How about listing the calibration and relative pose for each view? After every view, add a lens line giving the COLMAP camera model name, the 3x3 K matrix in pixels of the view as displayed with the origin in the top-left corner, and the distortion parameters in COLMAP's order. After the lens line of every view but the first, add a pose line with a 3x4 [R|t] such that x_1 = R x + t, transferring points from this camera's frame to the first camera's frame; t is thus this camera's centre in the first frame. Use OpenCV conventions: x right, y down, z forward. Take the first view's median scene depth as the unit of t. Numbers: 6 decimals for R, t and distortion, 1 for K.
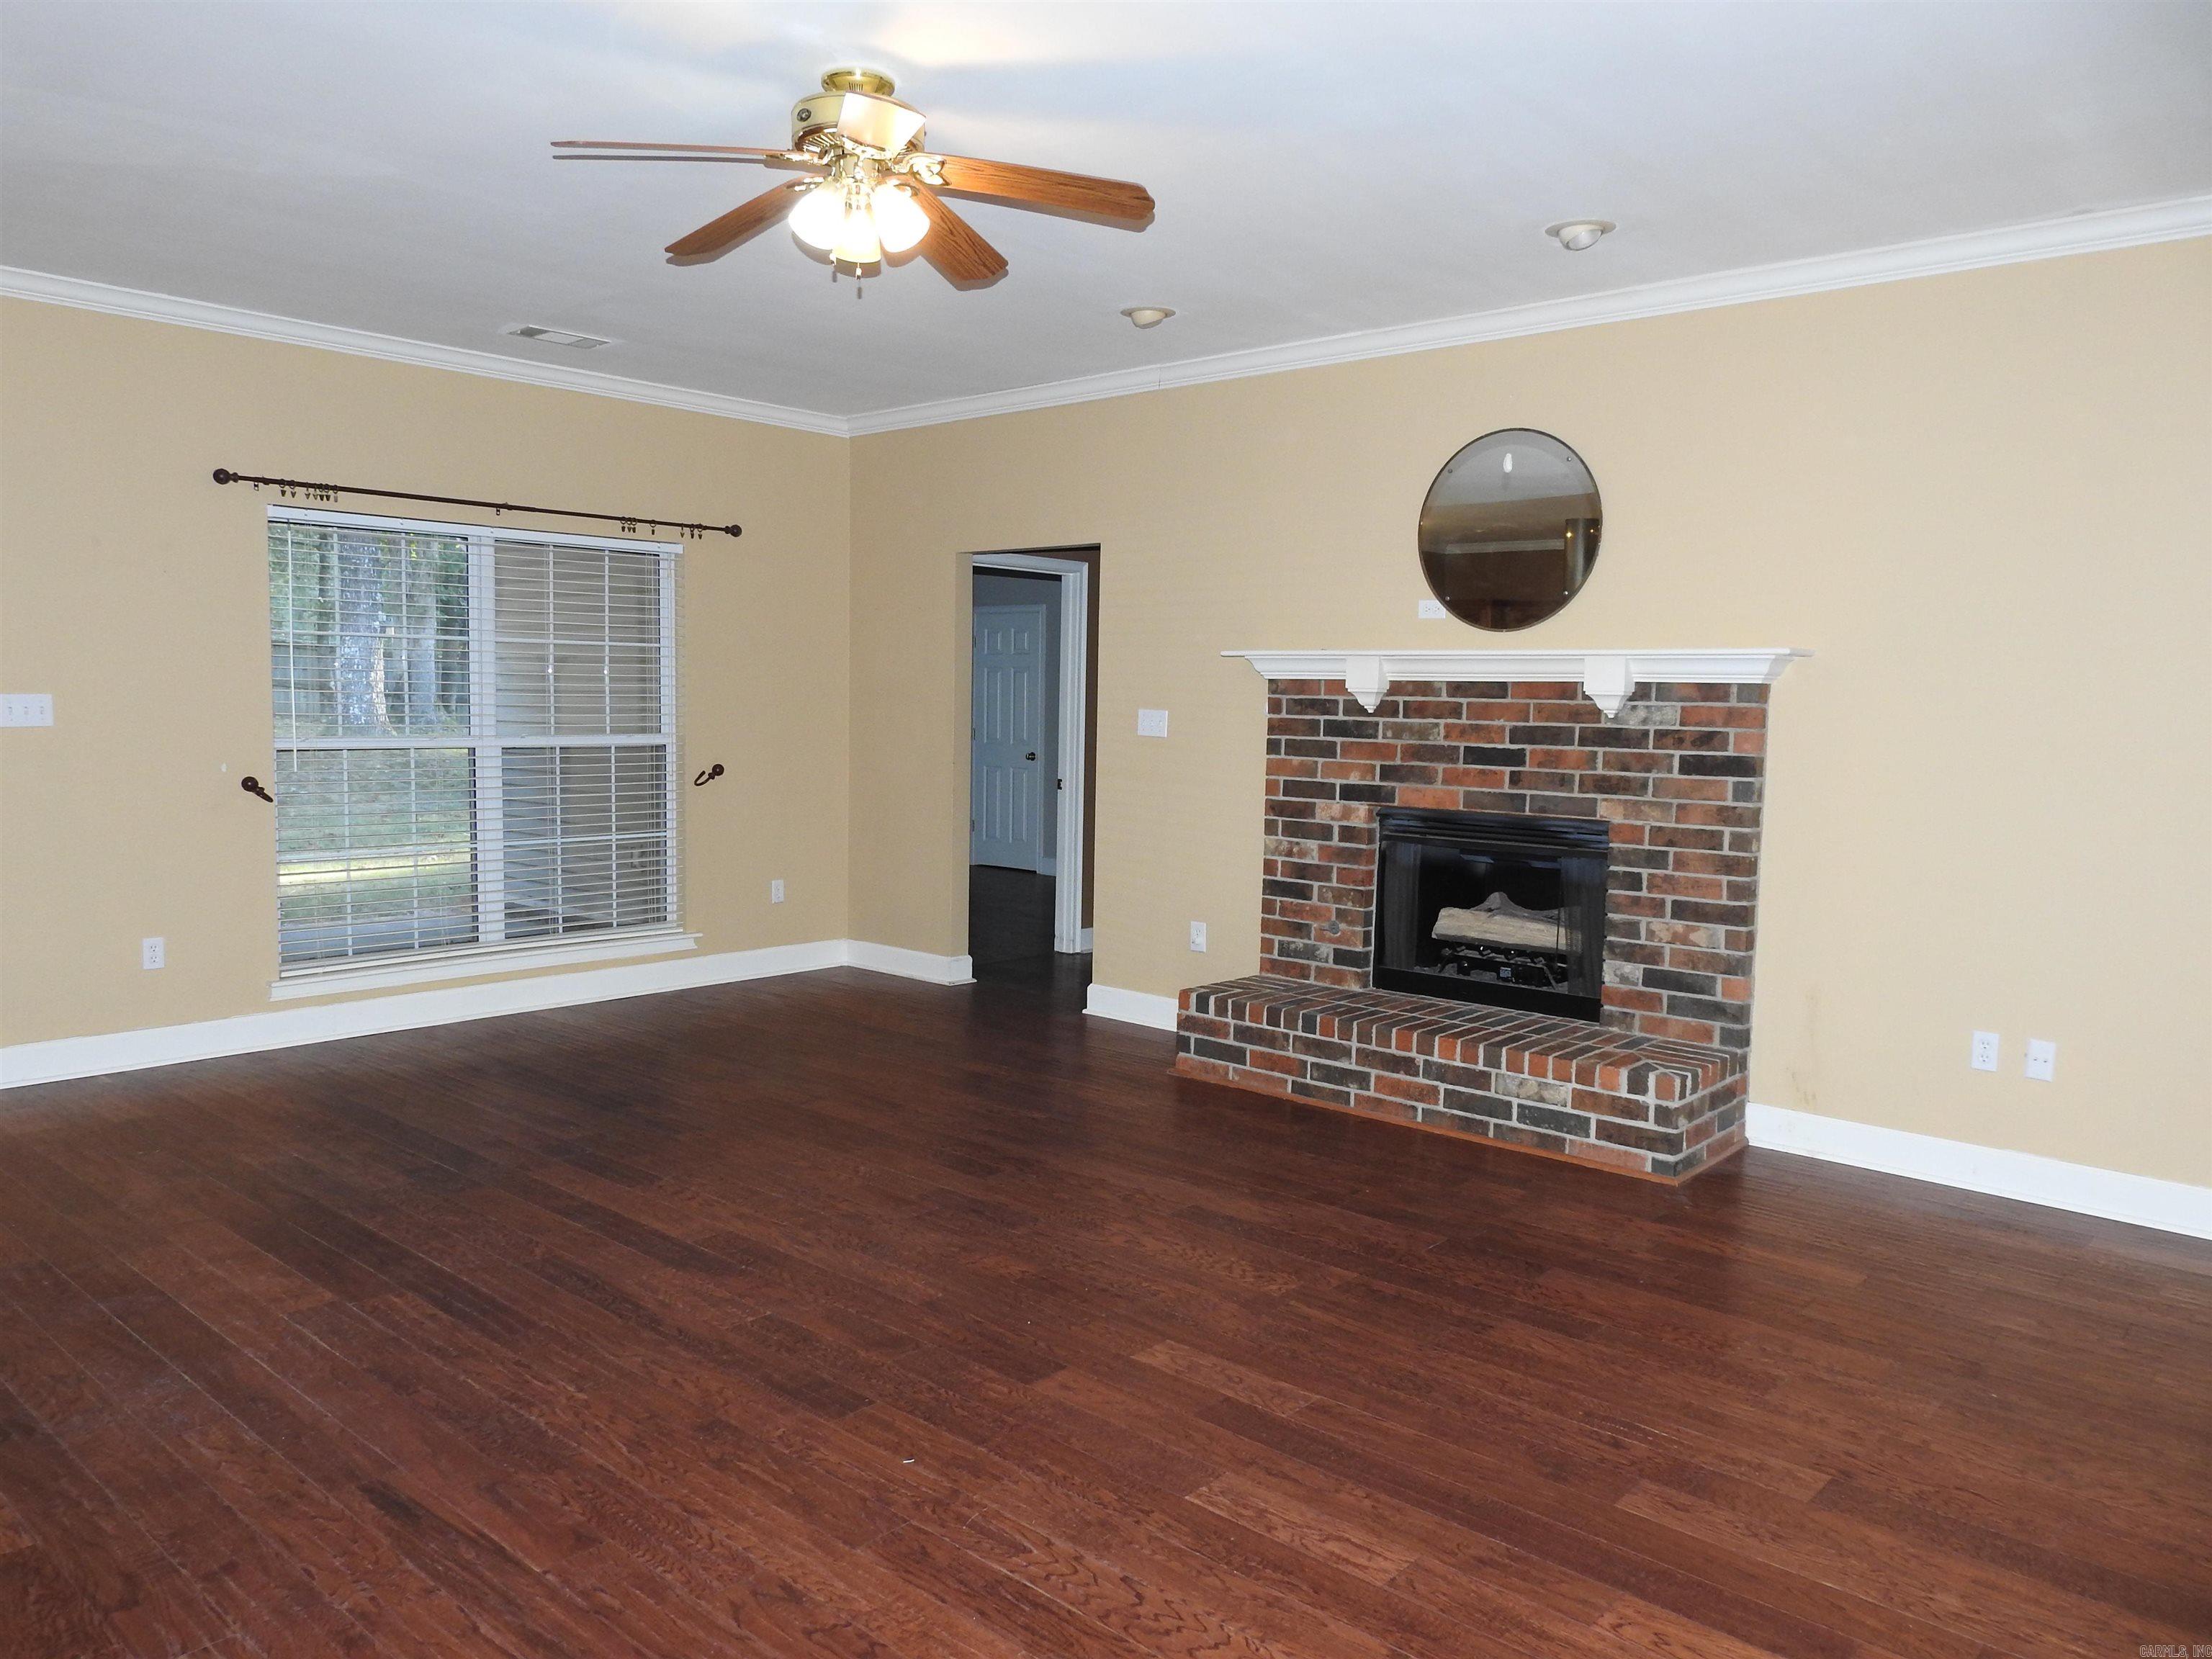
lens RADIAL K [[1587.4, 0, 1095.6], [0, 1587.4, 834.1], [0, 0, 1]] dist [0.003549, -0.002674]
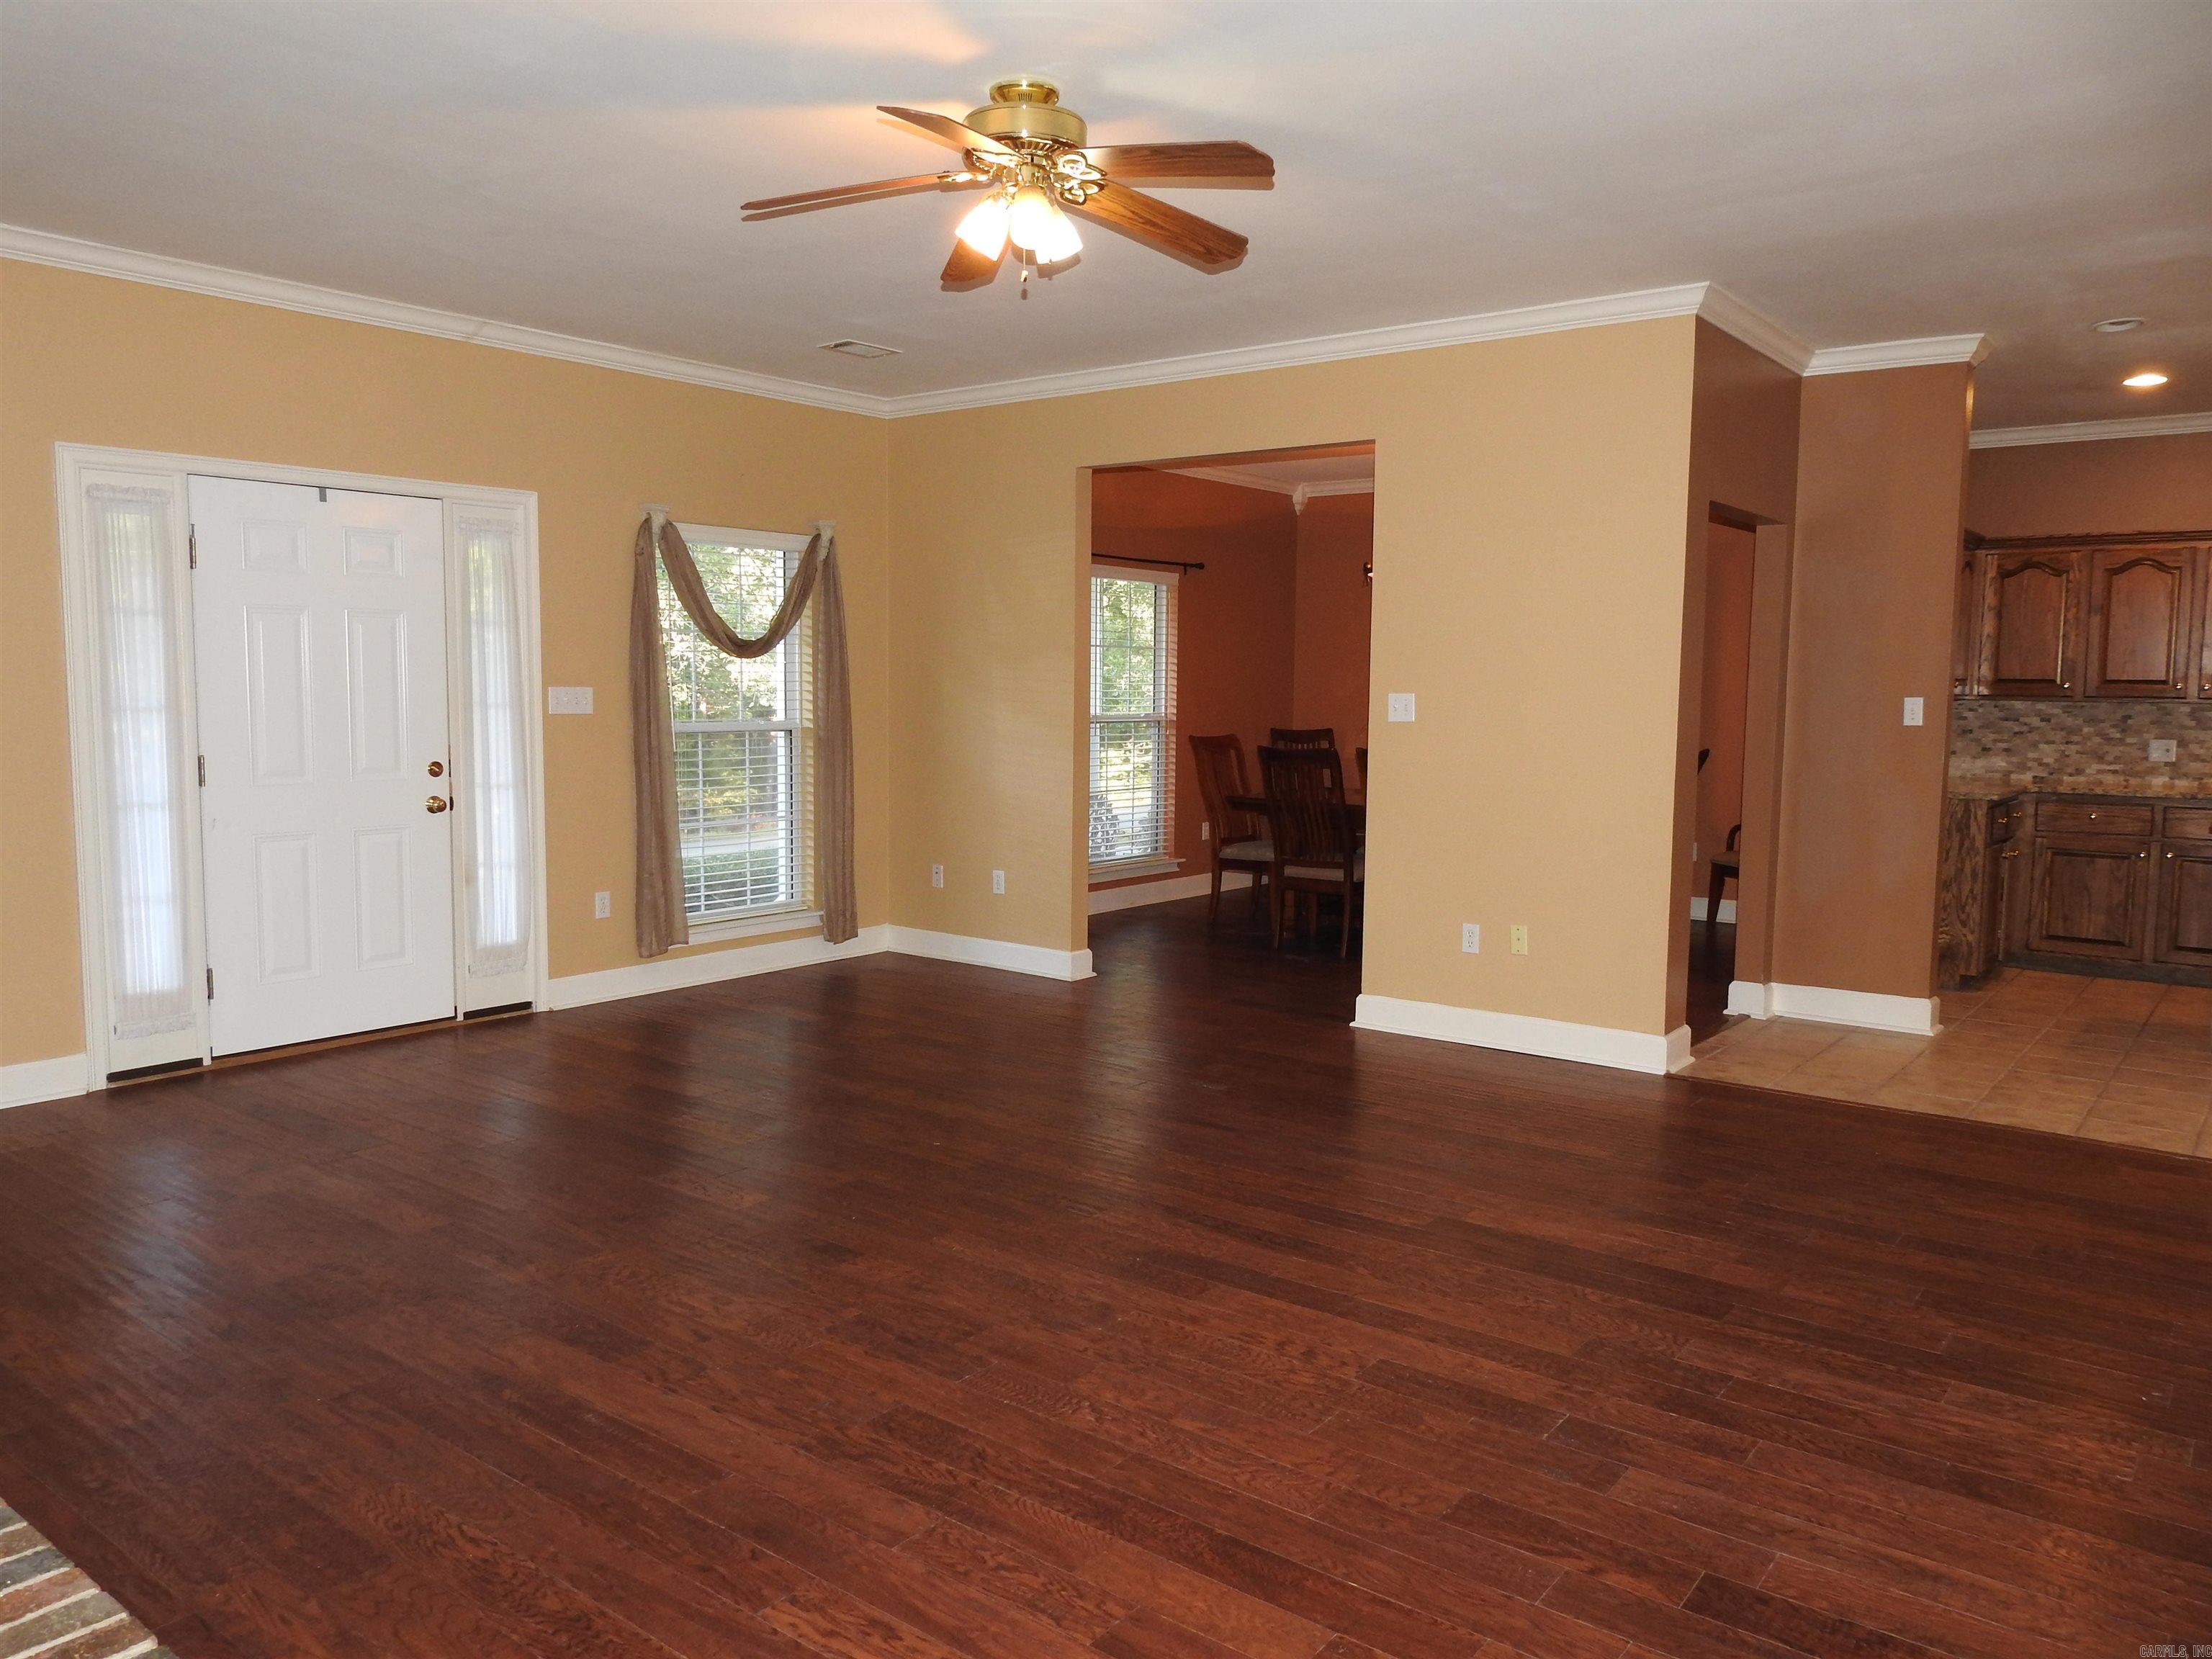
lens RADIAL K [[1587.4, 0, 1106.8], [0, 1587.4, 829.7], [0, 0, 1]] dist [0.003549, -0.002674]
pose [[-0.996817, -0.025938, -0.075390, -0.086357], [-0.039282, 0.982643, 0.181303, -0.121820], [0.069379, 0.183687, -0.980533, 1.378281]]
